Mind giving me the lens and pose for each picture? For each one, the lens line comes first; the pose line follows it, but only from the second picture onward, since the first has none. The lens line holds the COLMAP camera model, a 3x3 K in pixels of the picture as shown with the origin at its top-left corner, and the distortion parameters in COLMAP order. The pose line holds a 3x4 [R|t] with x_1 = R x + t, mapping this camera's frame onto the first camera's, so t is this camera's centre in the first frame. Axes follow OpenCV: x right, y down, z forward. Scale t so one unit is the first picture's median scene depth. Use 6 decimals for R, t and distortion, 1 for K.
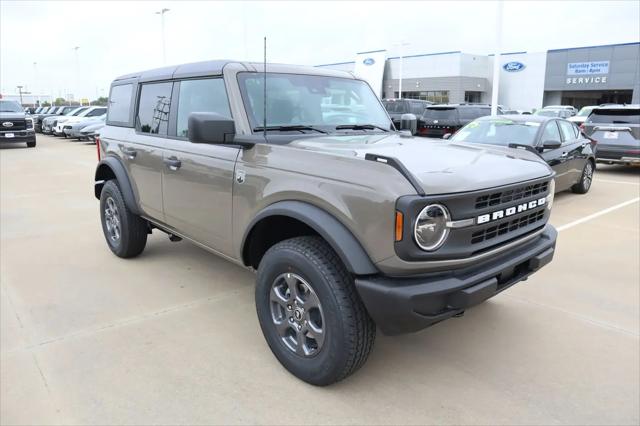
lens RADIAL K [[449.6, 0, 320.0], [0, 449.6, 213.0], [0, 0, 1]] dist [-0.007235, -0.001642]
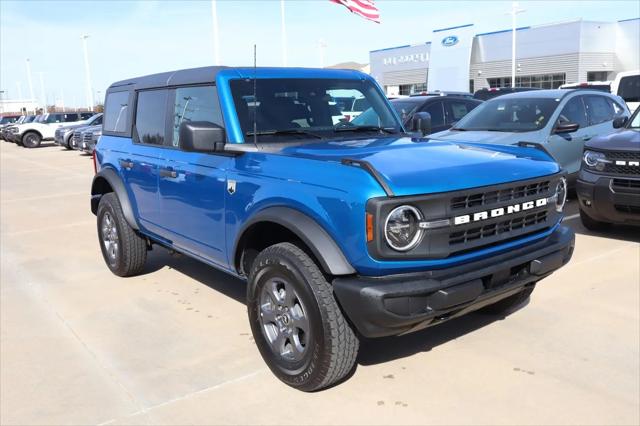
lens RADIAL K [[555.8, 0, 320.0], [0, 555.8, 213.0], [0, 0, 1]] dist [0.048107, 0.000008]
pose [[0.996251, -0.021191, -0.083870, 0.130622], [0.018197, 0.999175, -0.036295, 0.031805], [0.084570, 0.034633, 0.995816, -0.225509]]
